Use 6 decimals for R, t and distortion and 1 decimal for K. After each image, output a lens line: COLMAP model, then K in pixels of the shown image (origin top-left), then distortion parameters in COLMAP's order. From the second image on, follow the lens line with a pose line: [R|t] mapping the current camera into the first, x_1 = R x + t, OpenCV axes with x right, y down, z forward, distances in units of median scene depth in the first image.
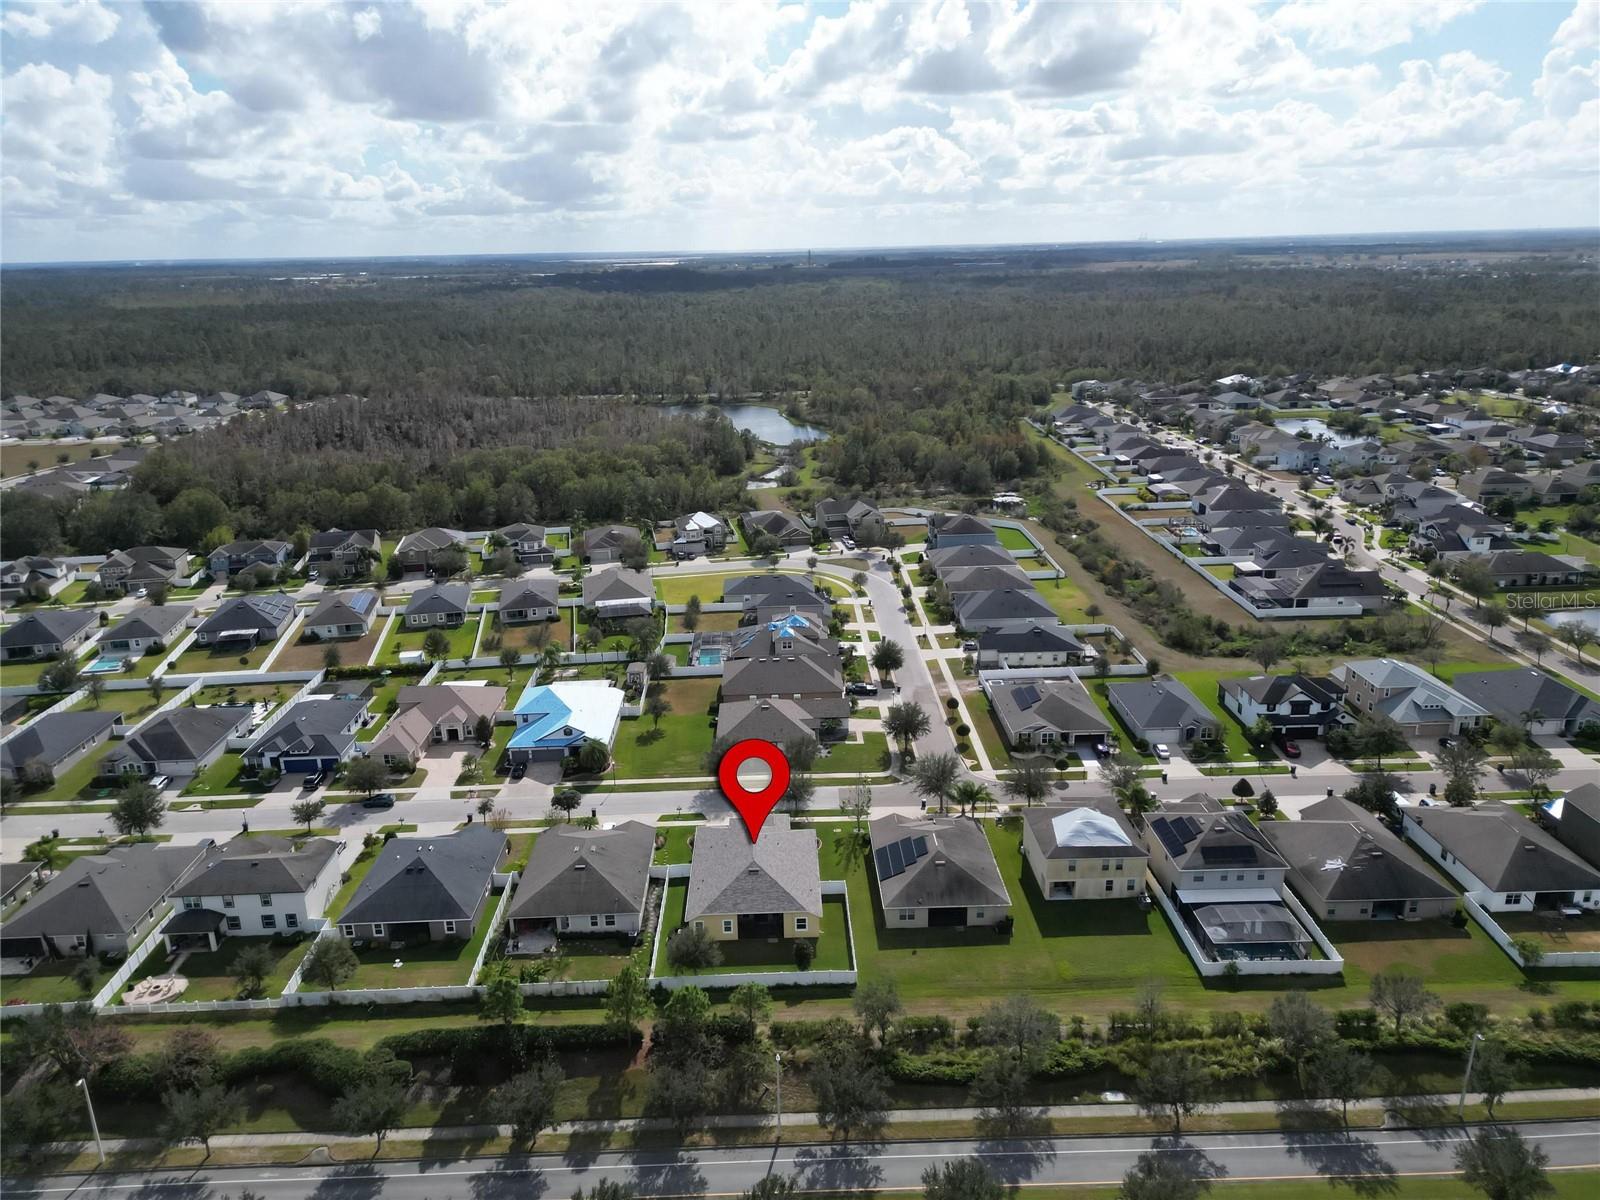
lens RADIAL K [[1100.2, 0, 795.7], [0, 1100.2, 605.5], [0, 0, 1]] dist [0.097111, -0.094938]
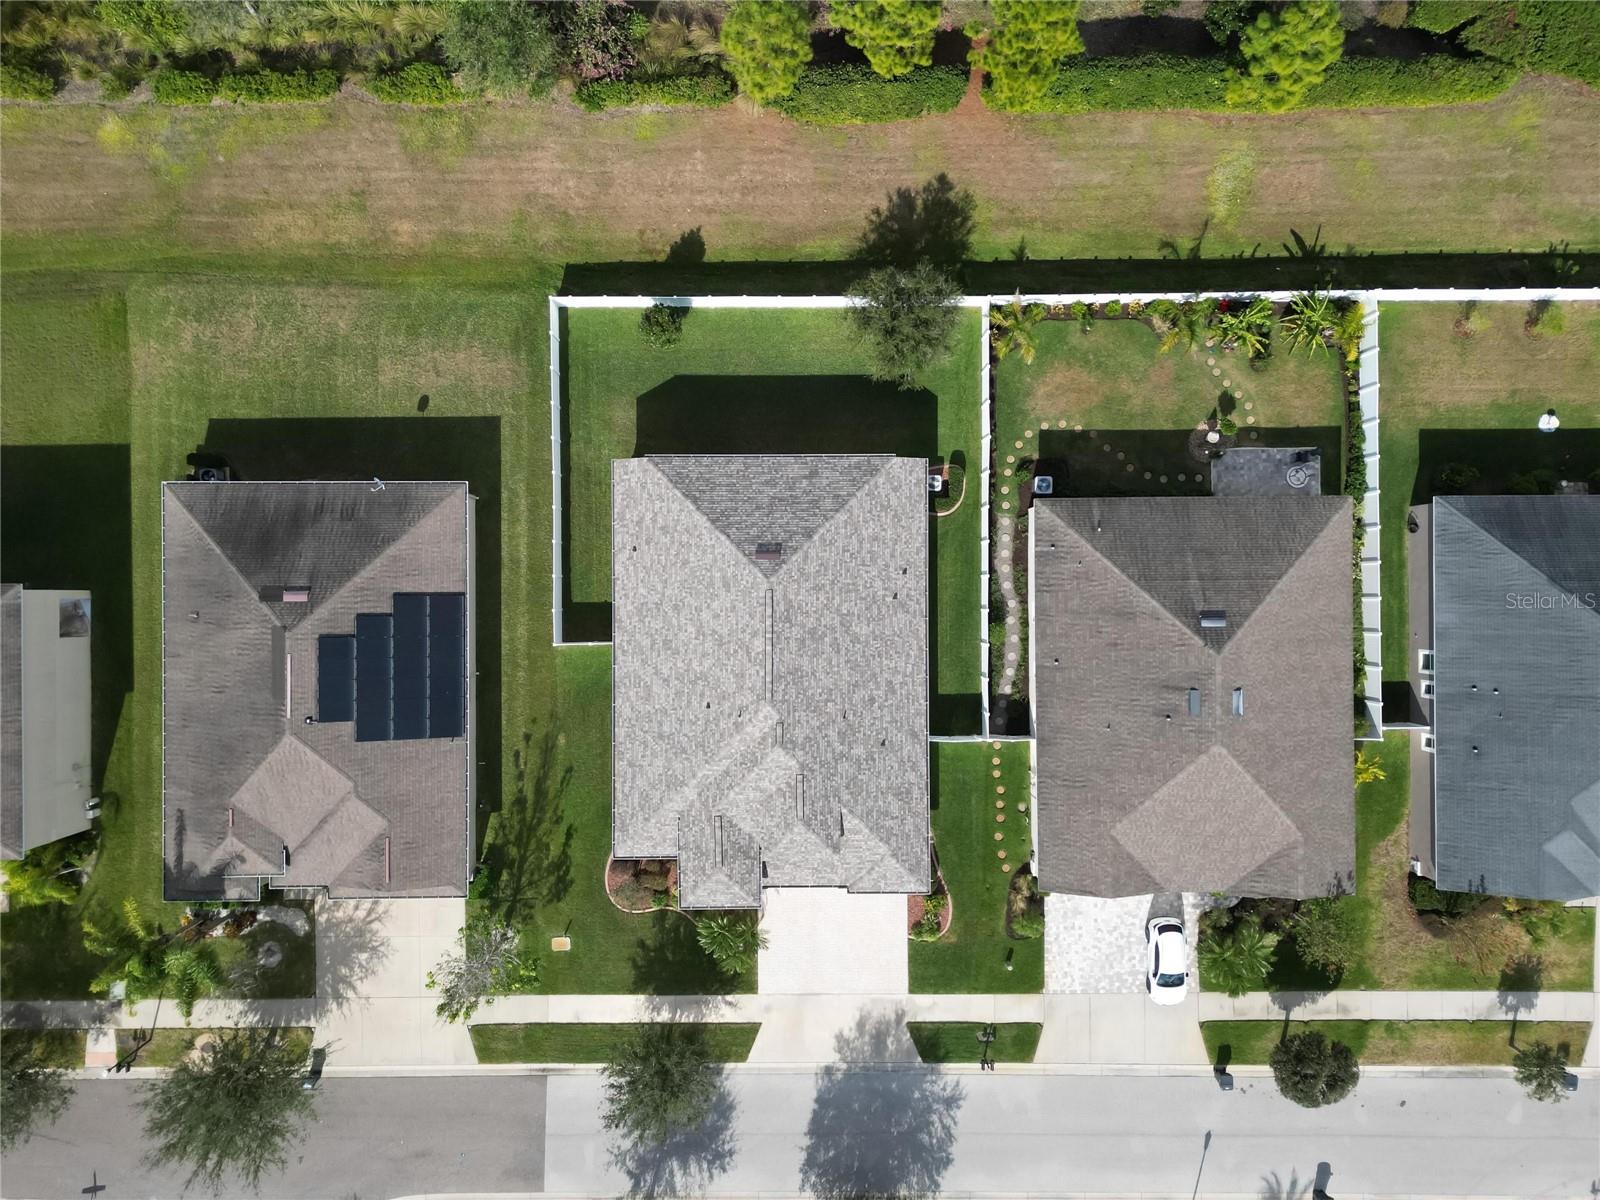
lens RADIAL K [[1100.2, 0, 795.7], [0, 1100.2, 605.5], [0, 0, 1]] dist [0.097111, -0.094938]
pose [[-0.999507, -0.022778, 0.021628, -0.044794], [0.027676, -0.313042, 0.949336, -0.112552], [-0.014854, 0.949466, 0.313518, 0.702766]]
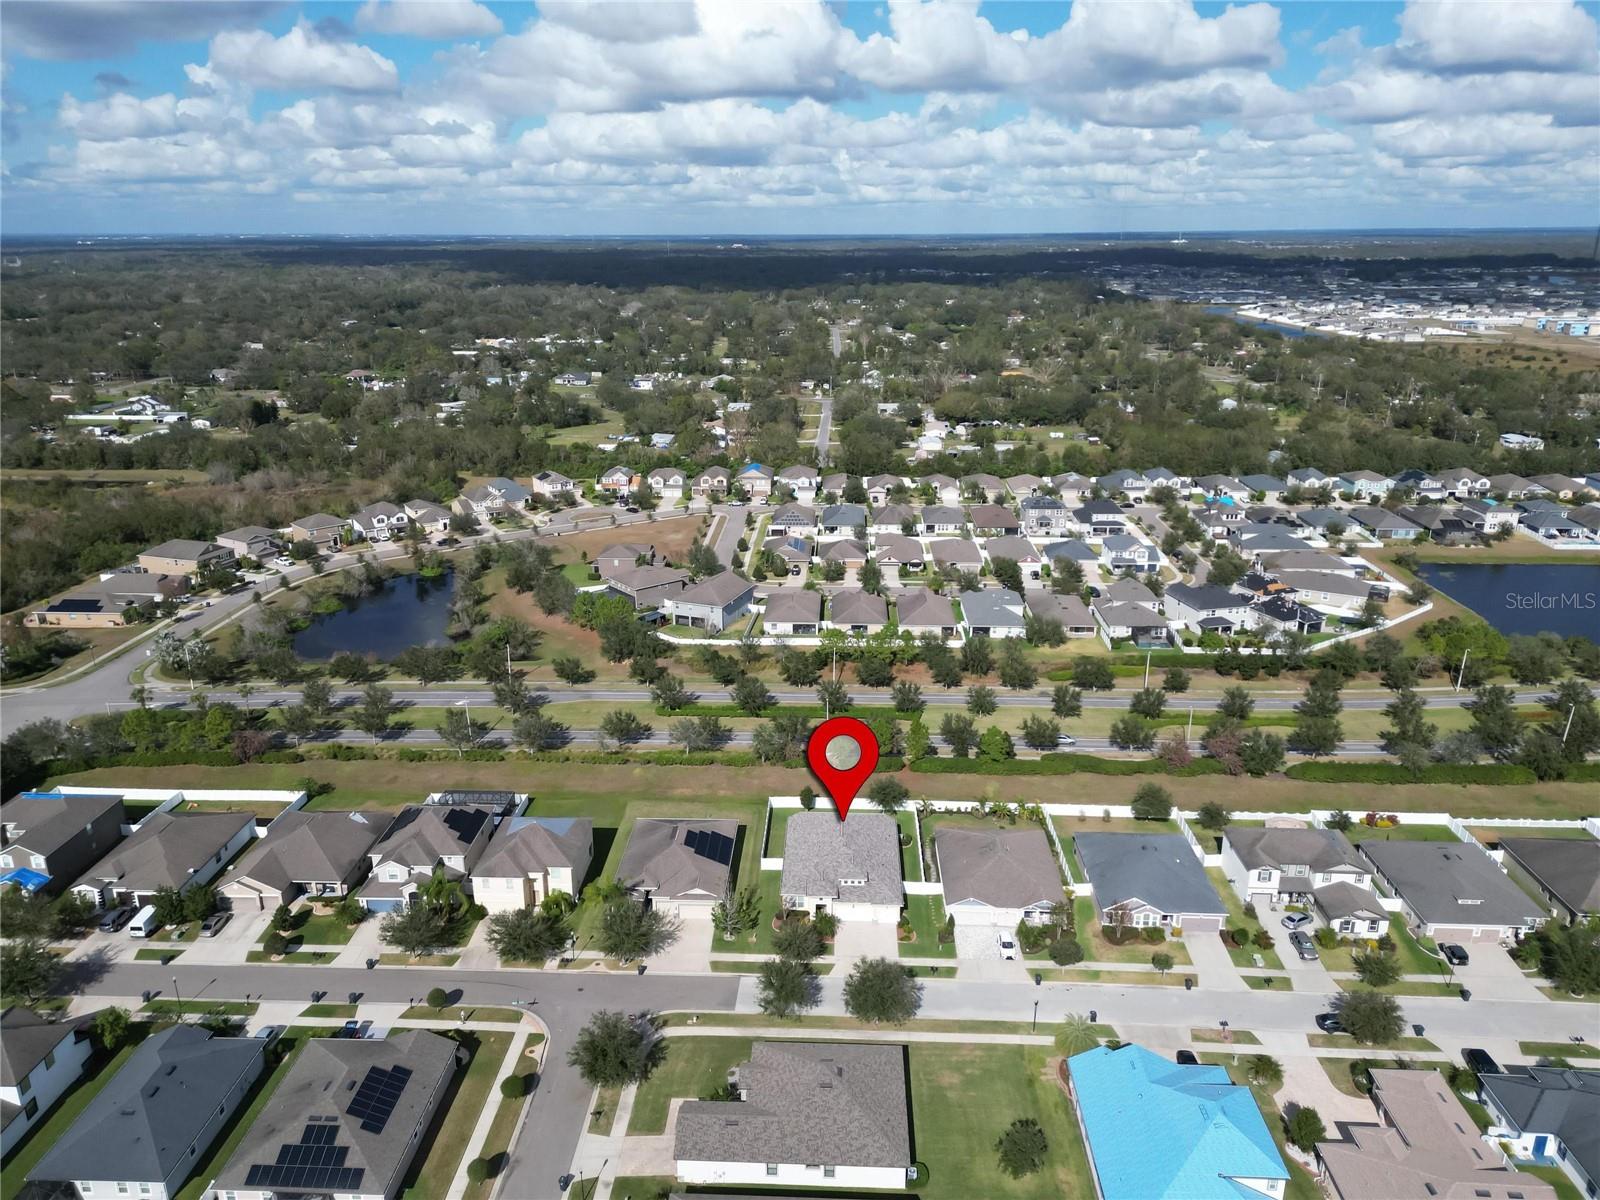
lens RADIAL K [[1113.3, 0, 794.0], [0, 1113.3, 598.7], [0, 0, 1]] dist [0.085419, -0.092210]
pose [[-0.997182, -0.001794, 0.075003, -0.060513], [0.042474, 0.810578, 0.584089, -0.521159], [-0.061843, 0.585629, -0.808217, 1.459696]]
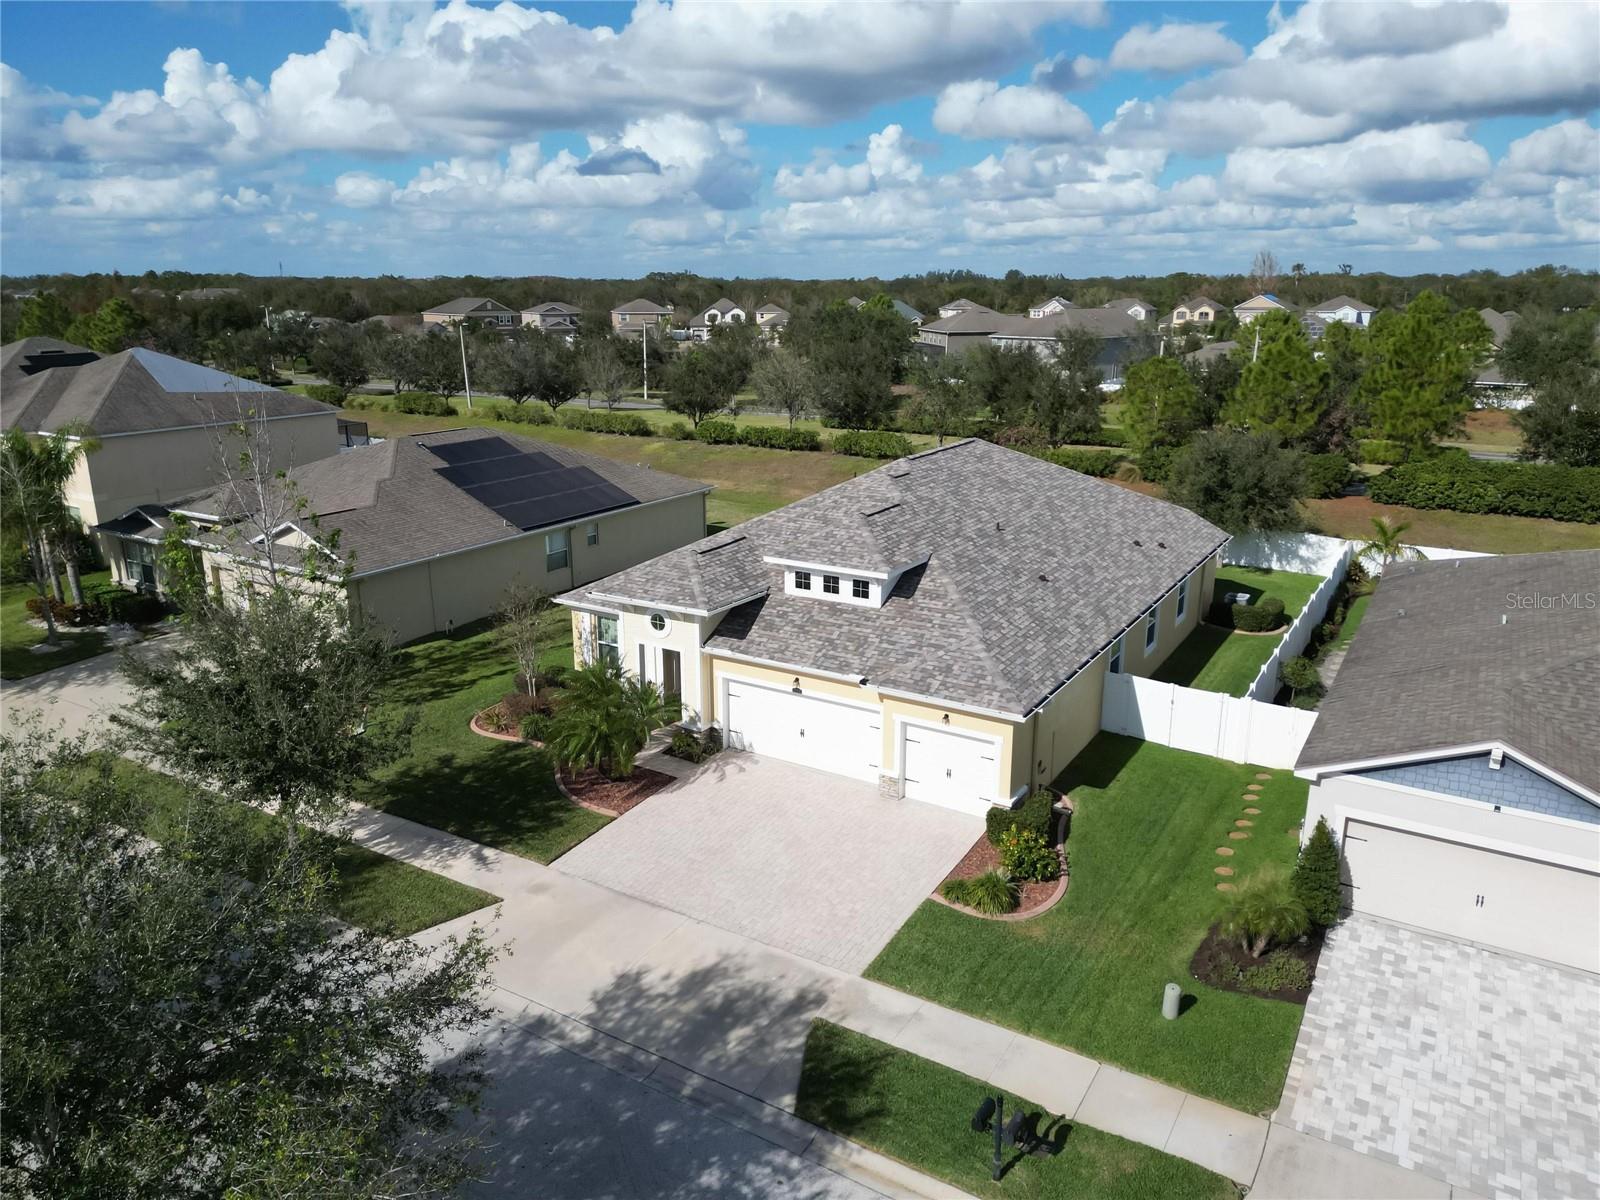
lens RADIAL K [[1113.3, 0, 794.0], [0, 1113.3, 598.7], [0, 0, 1]] dist [0.085419, -0.092210]
pose [[-0.837055, -0.128463, 0.531823, -0.132332], [0.182950, 0.850369, 0.493359, 0.088971], [-0.515624, 0.510265, -0.688303, 1.003415]]
